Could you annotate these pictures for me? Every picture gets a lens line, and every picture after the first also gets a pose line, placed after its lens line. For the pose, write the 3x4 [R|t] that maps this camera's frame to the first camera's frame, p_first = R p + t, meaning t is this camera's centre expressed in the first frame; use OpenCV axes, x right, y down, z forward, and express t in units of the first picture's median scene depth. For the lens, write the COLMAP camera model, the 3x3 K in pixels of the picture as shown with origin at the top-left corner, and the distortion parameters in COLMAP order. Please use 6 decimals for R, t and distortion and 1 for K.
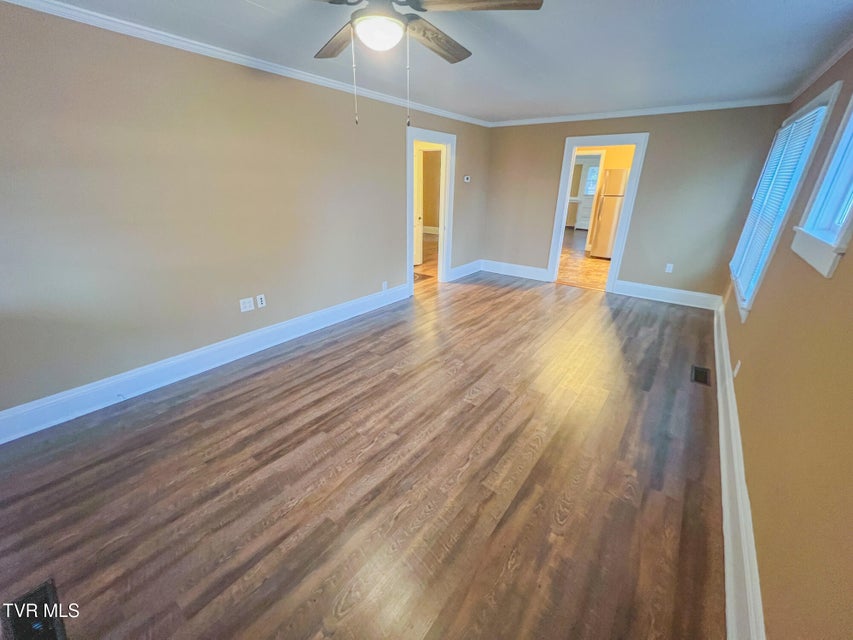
lens RADIAL K [[342.6, 0, 426.5], [0, 342.6, 320.0], [0, 0, 1]] dist [-0.015906, 0.000235]
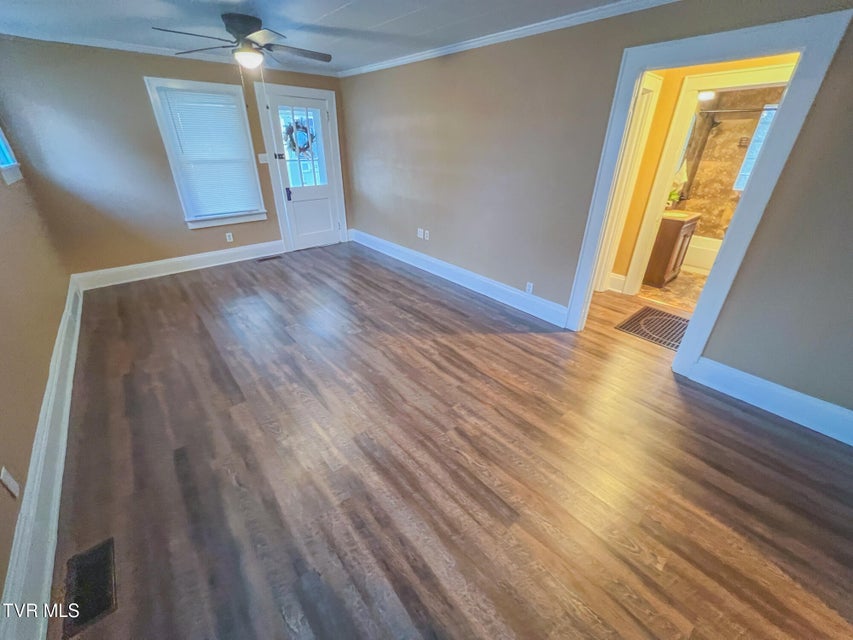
lens RADIAL K [[342.6, 0, 426.5], [0, 342.6, 320.0], [0, 0, 1]] dist [-0.015906, 0.000235]
pose [[-0.203709, 0.425646, -0.881662, 0.876225], [-0.392456, 0.789522, 0.471840, -0.433261], [0.896929, 0.442132, 0.006215, 1.126763]]
